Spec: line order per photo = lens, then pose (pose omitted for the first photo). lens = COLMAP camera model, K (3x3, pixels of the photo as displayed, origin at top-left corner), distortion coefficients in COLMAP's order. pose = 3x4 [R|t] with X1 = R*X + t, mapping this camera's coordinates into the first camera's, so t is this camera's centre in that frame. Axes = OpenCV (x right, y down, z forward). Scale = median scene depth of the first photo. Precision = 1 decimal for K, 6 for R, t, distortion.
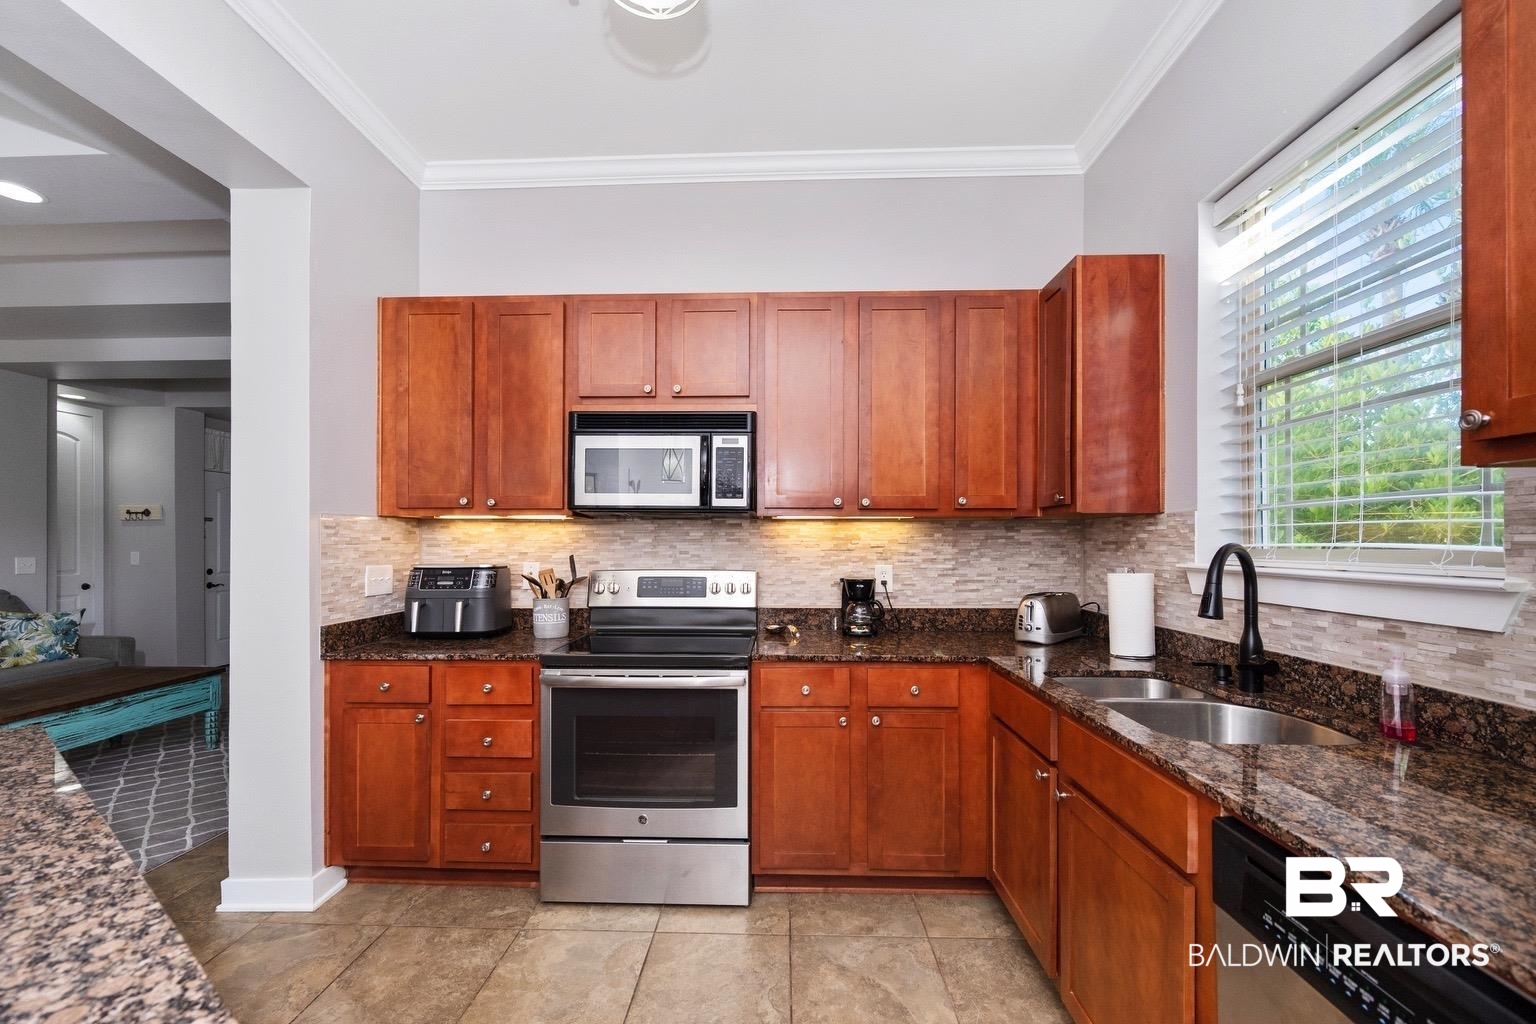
lens RADIAL K [[640.0, 0, 757.1], [0, 640.0, 538.6], [0, 0, 1]] dist [-0.004275, 0.000374]
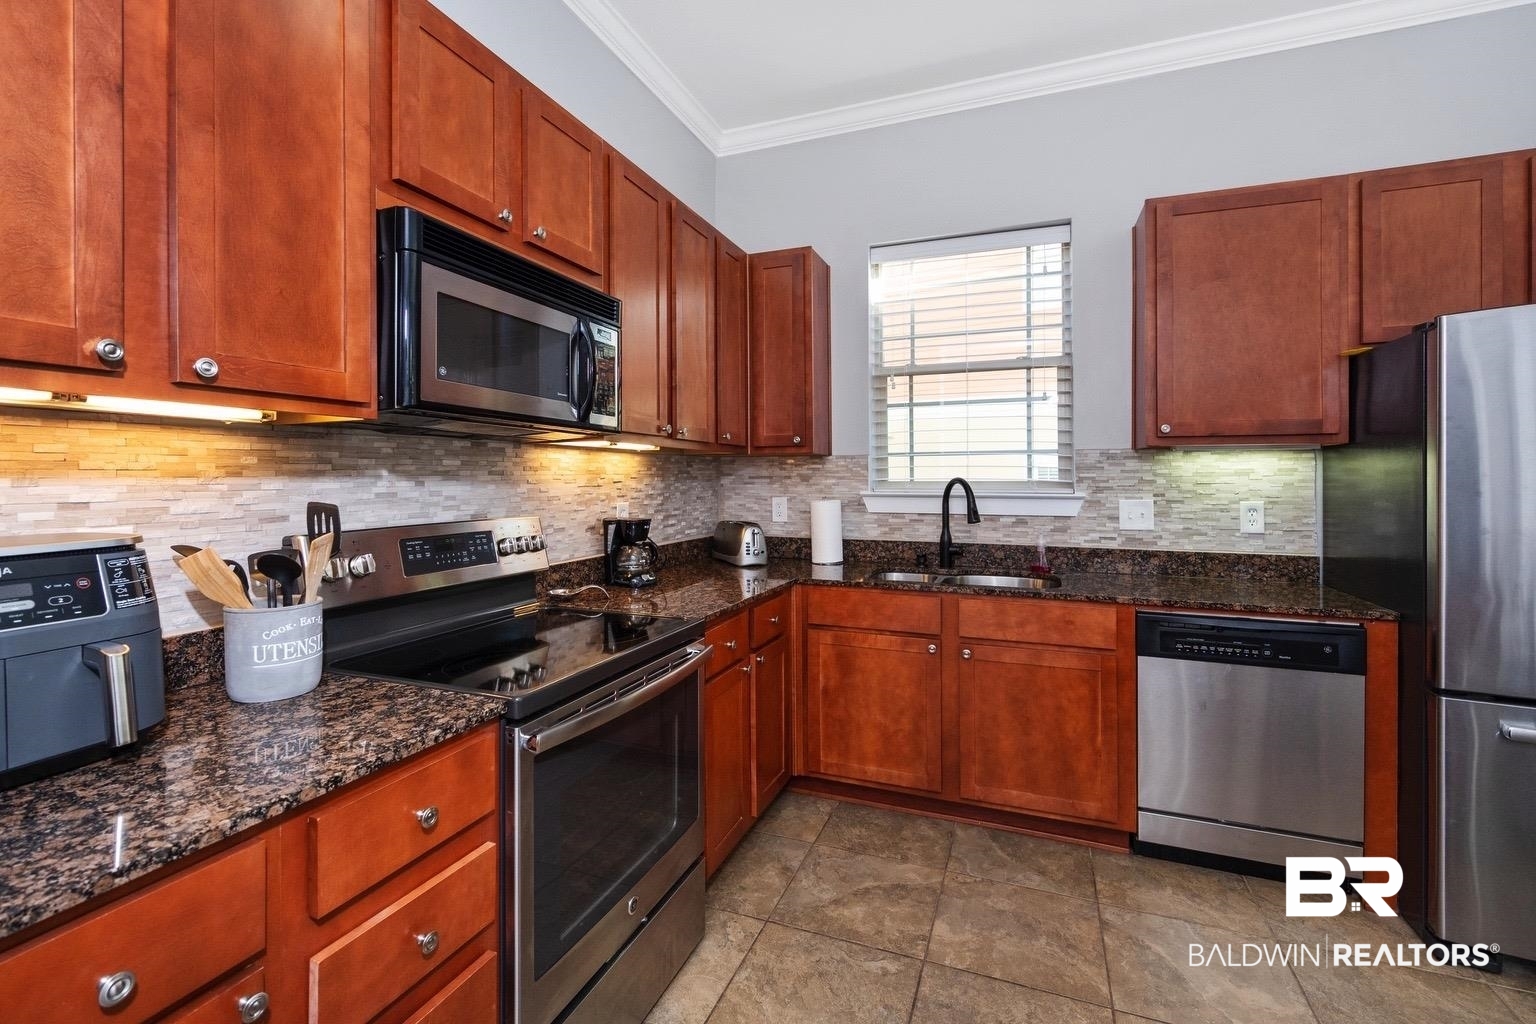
lens RADIAL K [[680.7, 0, 775.2], [0, 680.7, 475.0], [0, 0, 1]] dist [-0.000399, -0.001307]
pose [[0.328345, 0.004752, 0.944546, -0.674798], [-0.005769, 0.999979, -0.003026, 0.005661], [-0.944540, -0.004456, 0.328365, 0.551771]]
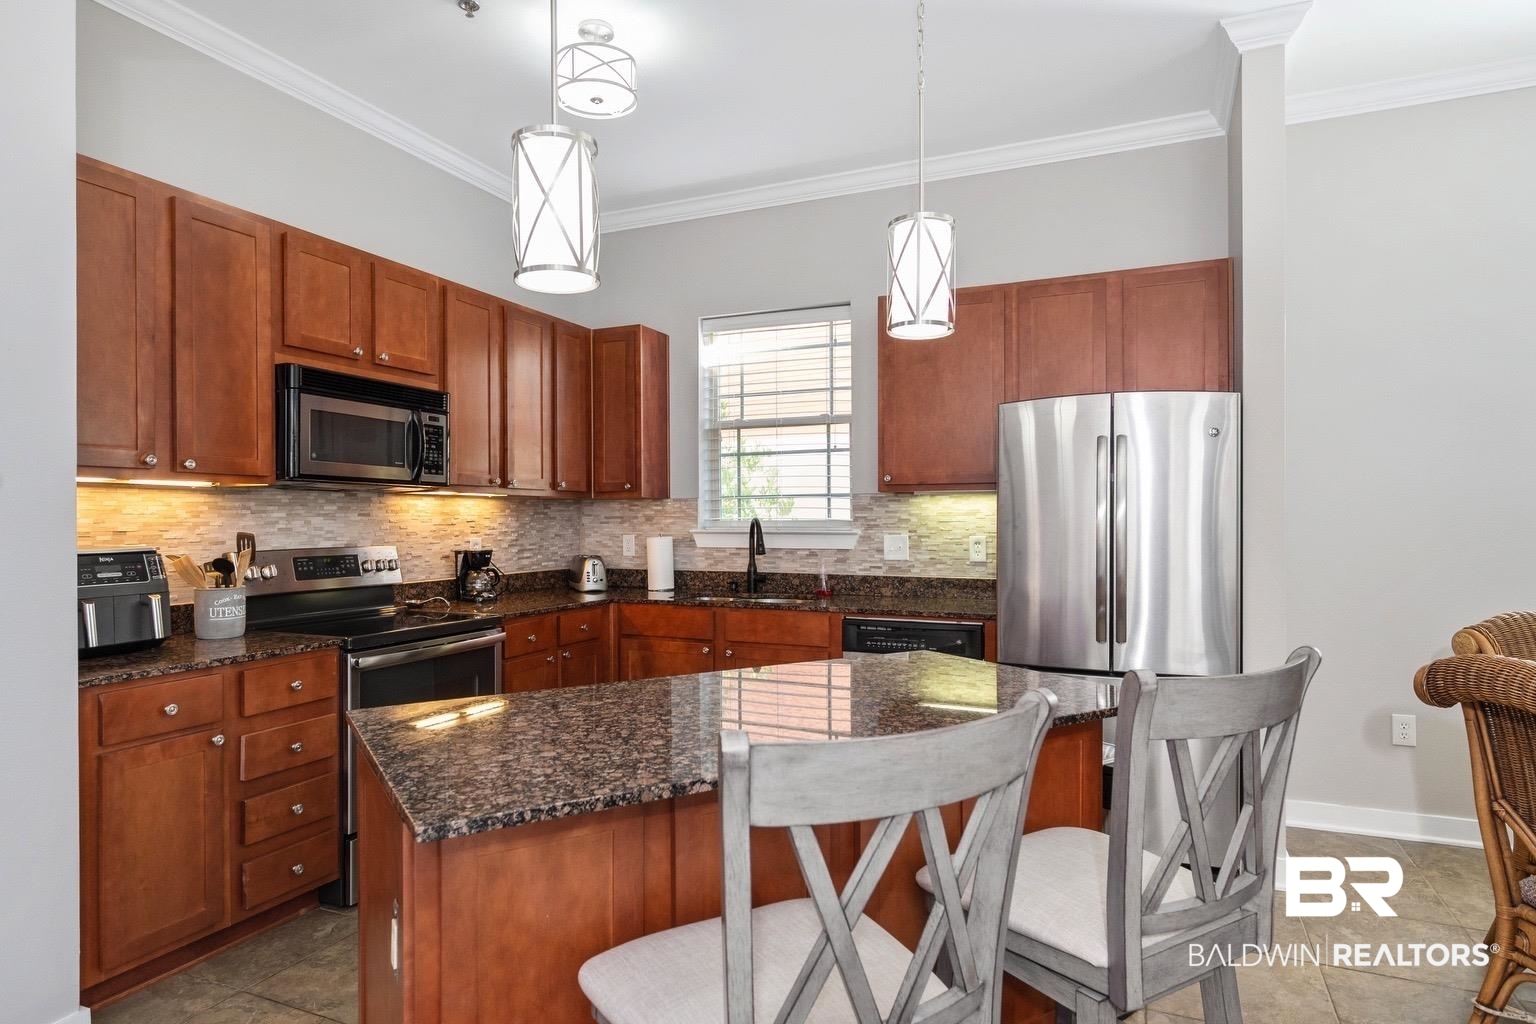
lens RADIAL K [[868.0, 0, 765.5], [0, 868.0, 514.4], [0, 0, 1]] dist [-0.000478, -0.000423]
pose [[0.368912, 0.004487, 0.929453, -1.111757], [-0.003109, 0.999989, -0.003593, 0.005149], [-0.929459, -0.001564, 0.368922, -0.015212]]
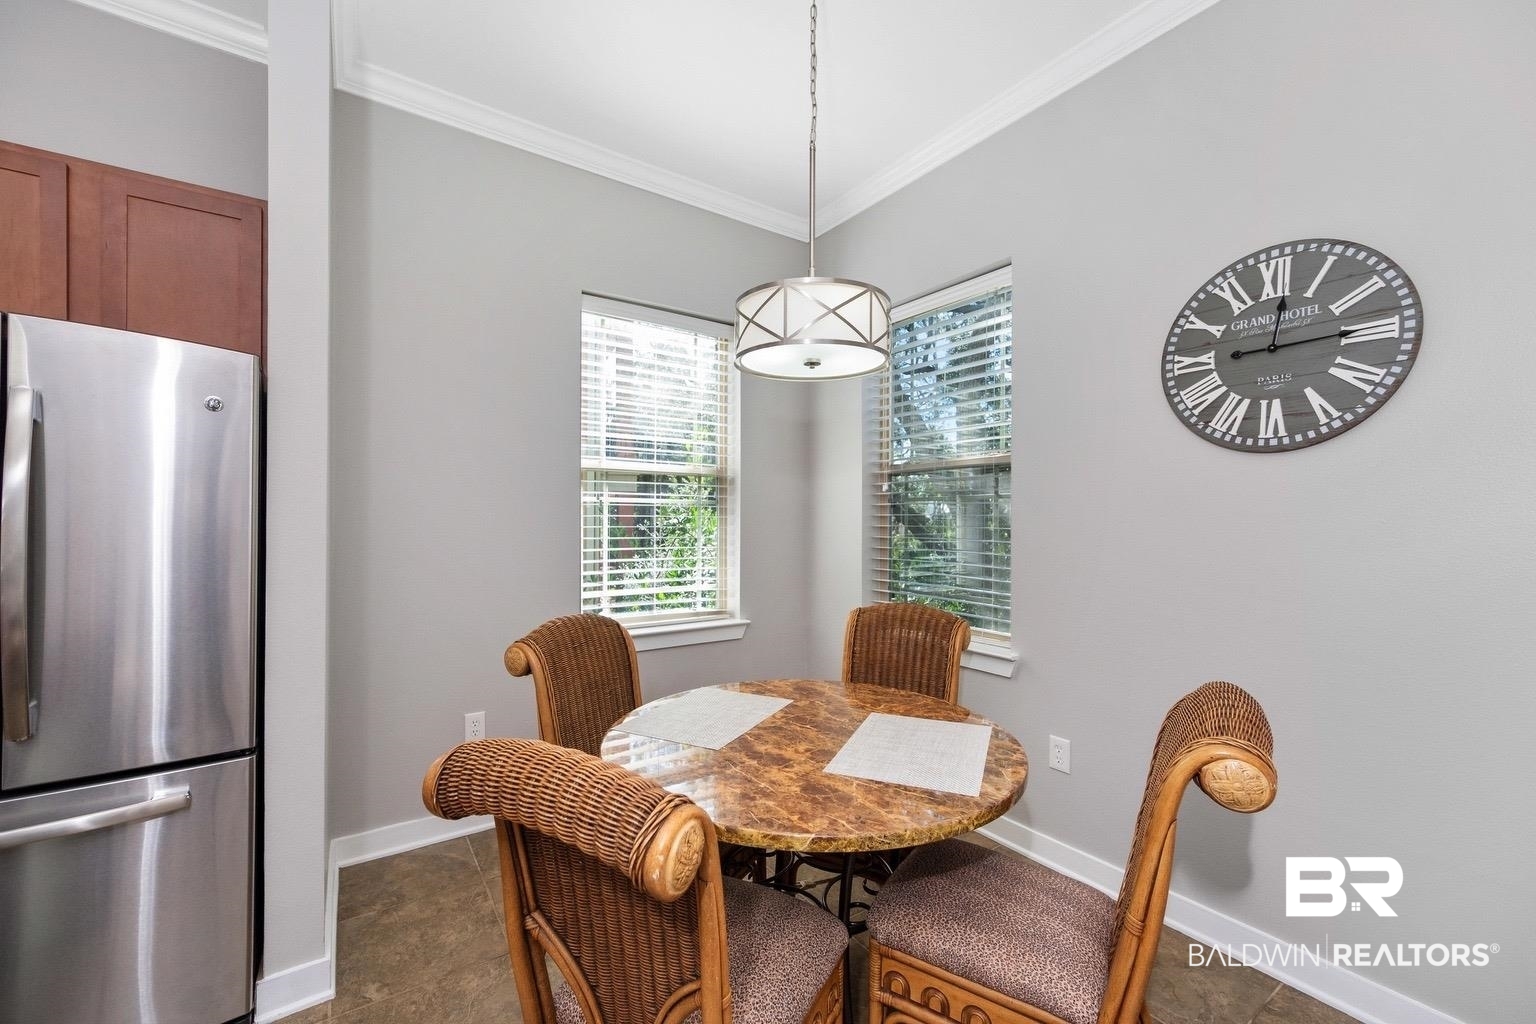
lens RADIAL K [[610.4, 0, 773.7], [0, 610.4, 522.7], [0, 0, 1]] dist [0.002625, -0.000085]
pose [[-0.615590, 0.000741, 0.788066, -0.572283], [-0.004399, 0.999981, -0.004376, -0.000568], [-0.788054, -0.006160, -0.615575, -0.211904]]
